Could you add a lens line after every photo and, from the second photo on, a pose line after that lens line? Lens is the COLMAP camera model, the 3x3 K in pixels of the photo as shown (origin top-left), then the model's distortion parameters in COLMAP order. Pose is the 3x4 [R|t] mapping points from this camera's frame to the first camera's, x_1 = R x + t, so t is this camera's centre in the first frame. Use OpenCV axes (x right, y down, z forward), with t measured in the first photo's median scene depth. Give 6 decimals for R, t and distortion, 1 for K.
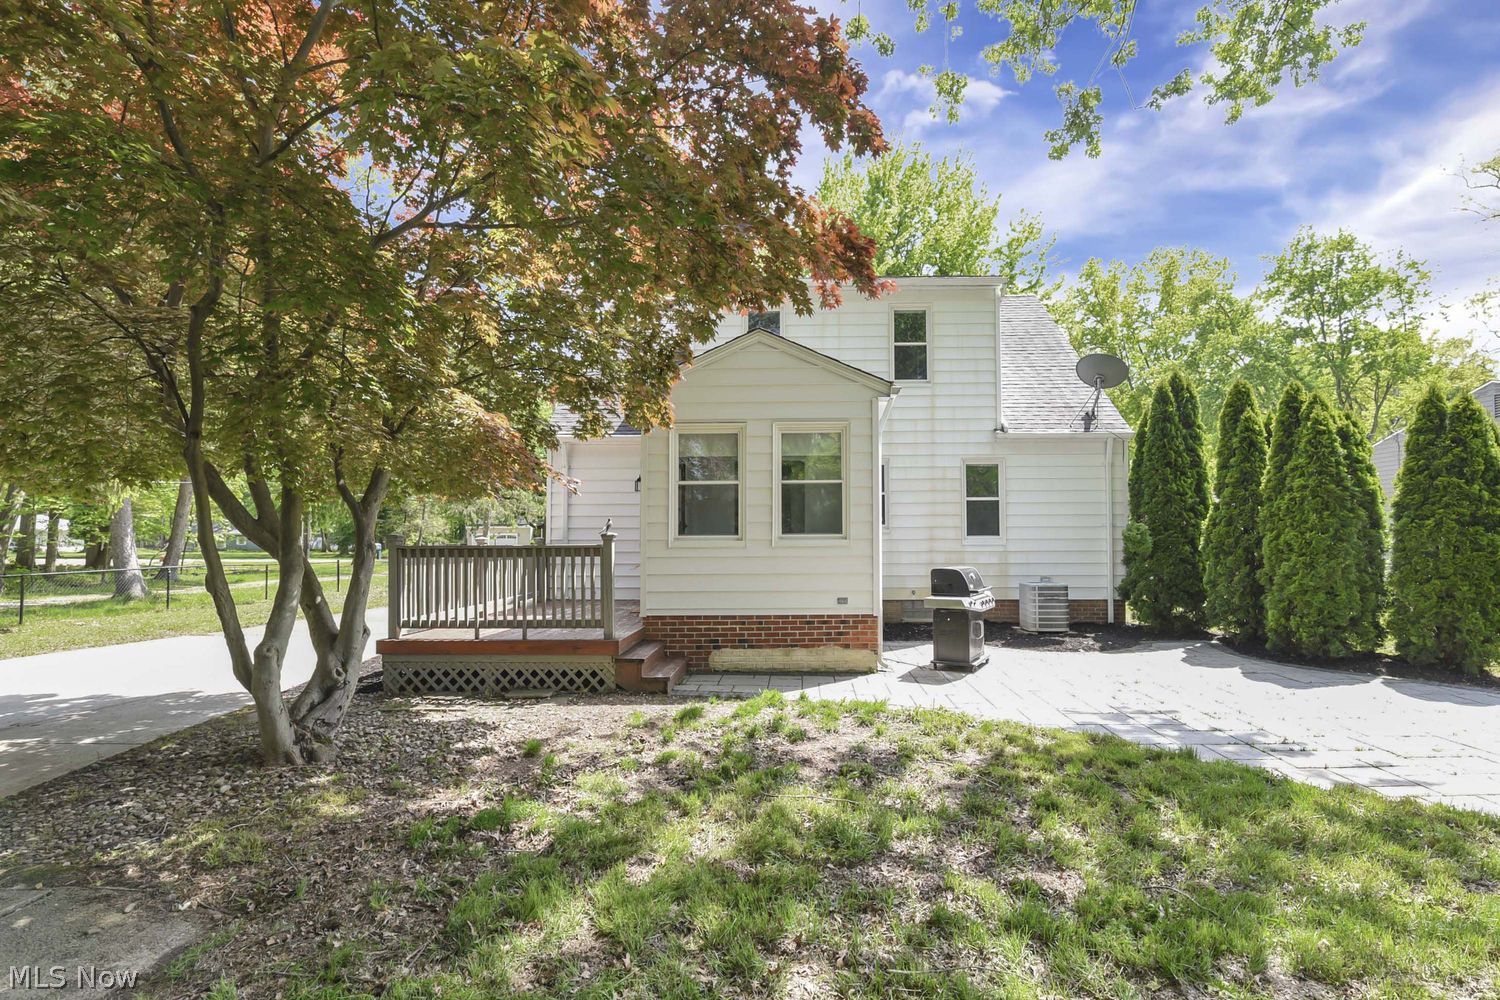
lens RADIAL K [[678.0, 0, 750.0], [0, 678.0, 500.0], [0, 0, 1]] dist [-0.026153, -0.000162]
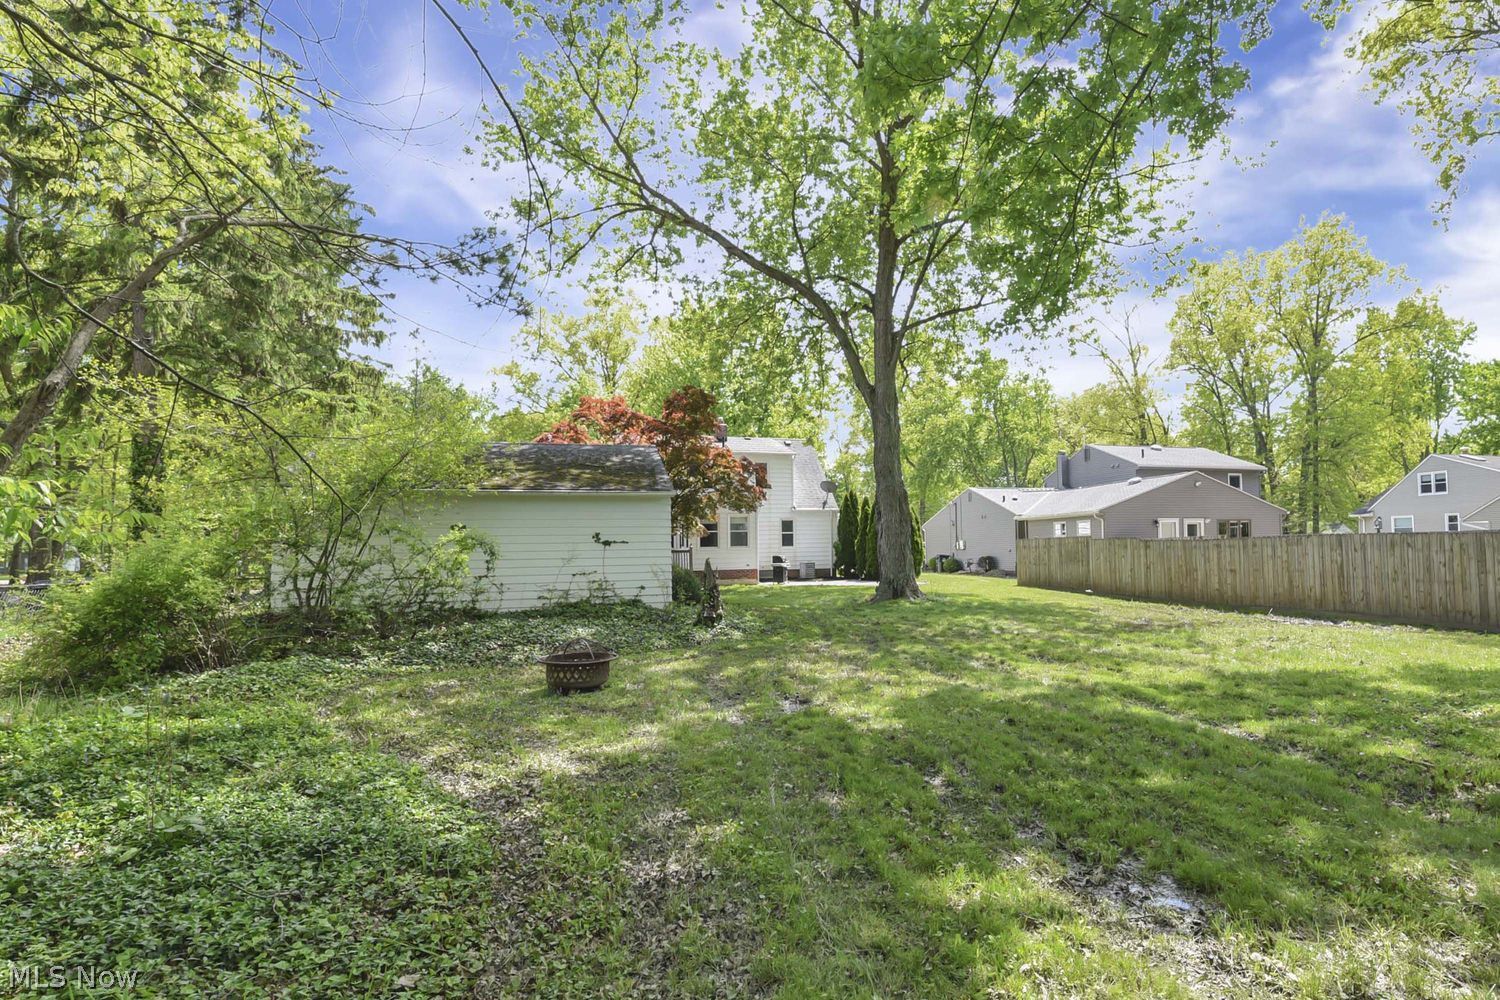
lens RADIAL K [[713.8, 0, 755.6], [0, 713.8, 538.4], [0, 0, 1]] dist [-0.026675, -0.000232]
pose [[0.961788, -0.009926, 0.273616, -0.807277], [-0.000530, 0.999273, 0.038114, -0.125681], [-0.273795, -0.036802, 0.961084, -2.462488]]
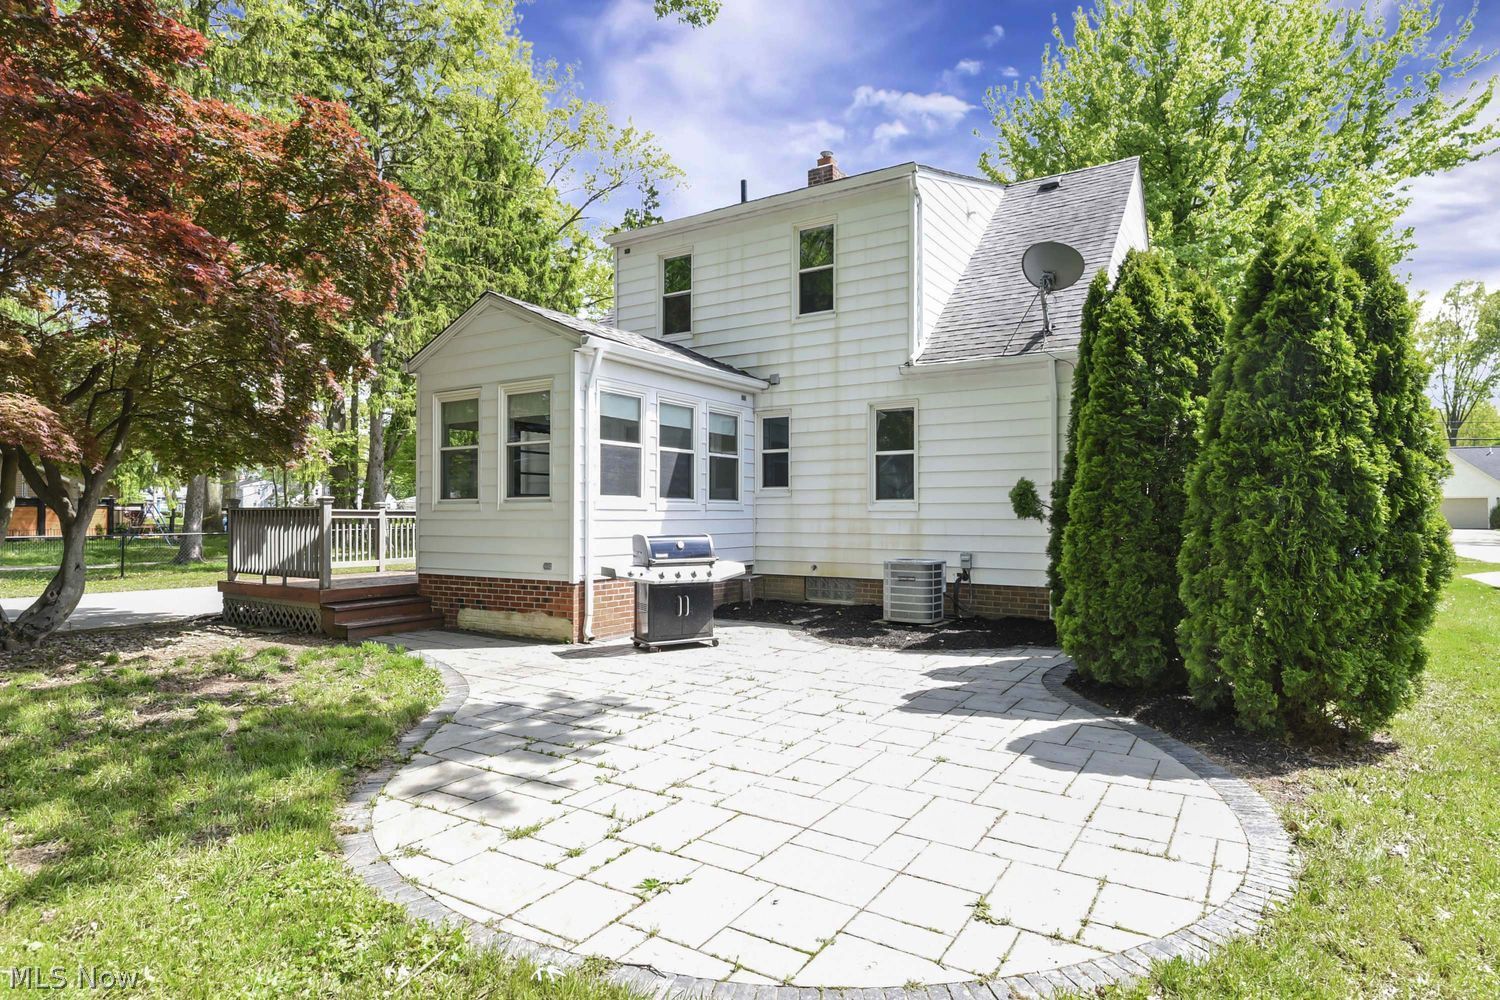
lens RADIAL K [[769.8, 0, 750.0], [0, 769.8, 500.0], [0, 0, 1]] dist [-0.001729, -0.000174]
pose [[0.880674, -0.003530, -0.473709, 0.881369], [0.024581, 0.998966, 0.038254, 0.020602], [0.473084, -0.045334, 0.879850, 0.179194]]
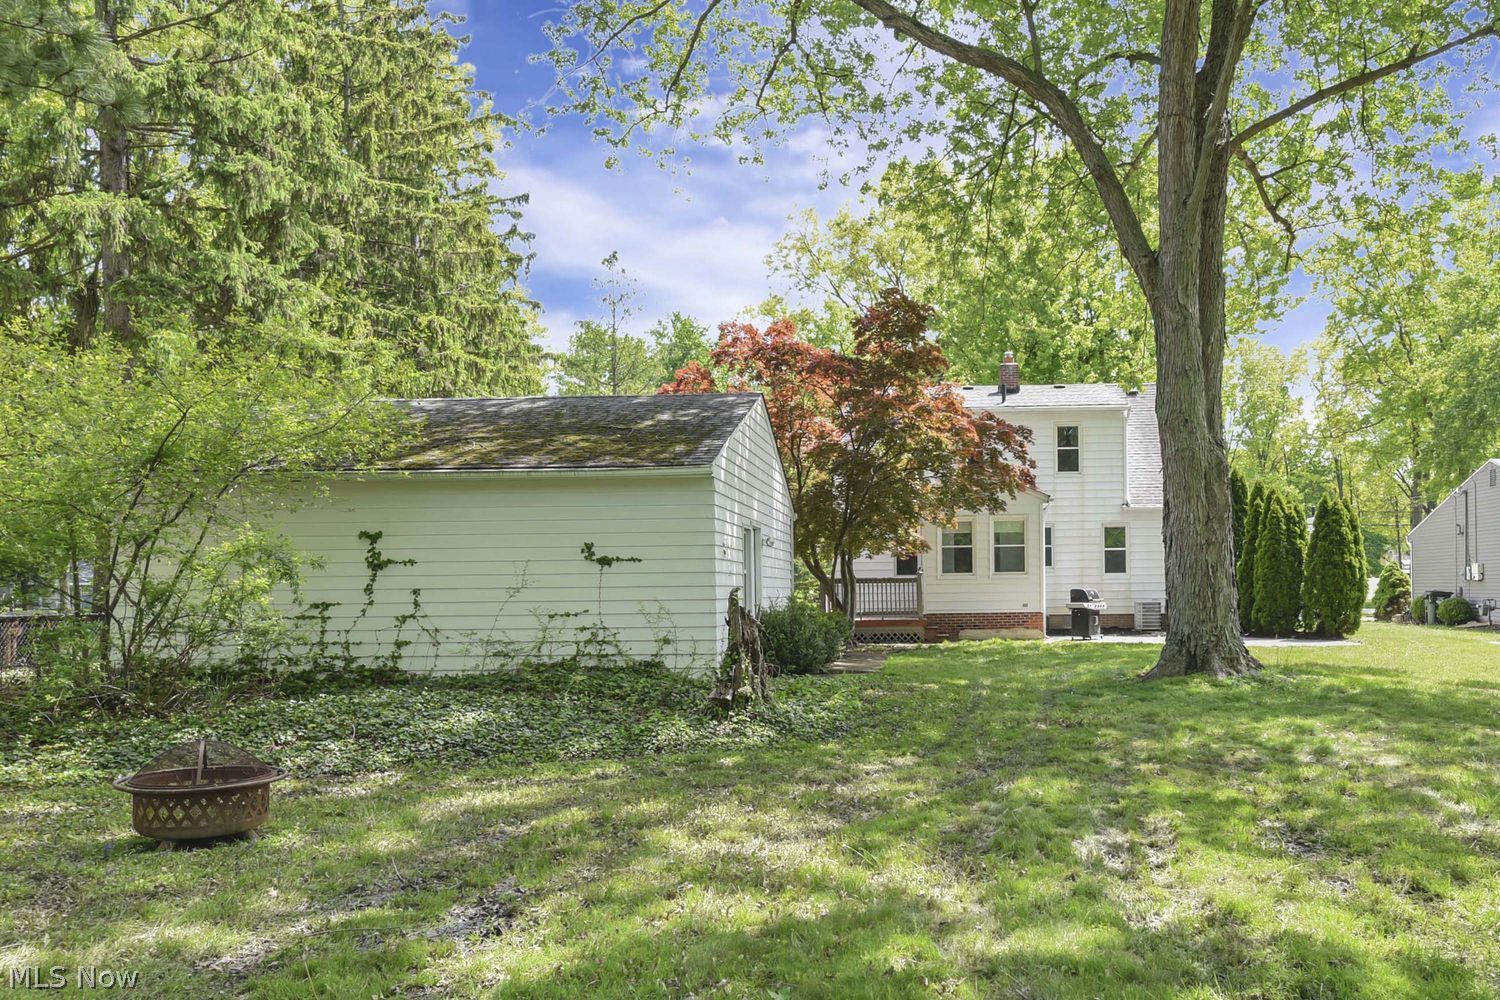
lens RADIAL K [[1128.1, 0, 825.3], [0, 1128.1, 537.1], [0, 0, 1]] dist [0.002298, 0.002483]
pose [[0.999548, -0.008342, -0.028883, -0.343010], [0.008774, 0.999851, 0.014843, -0.102689], [0.028755, -0.015090, 0.999473, -2.258651]]
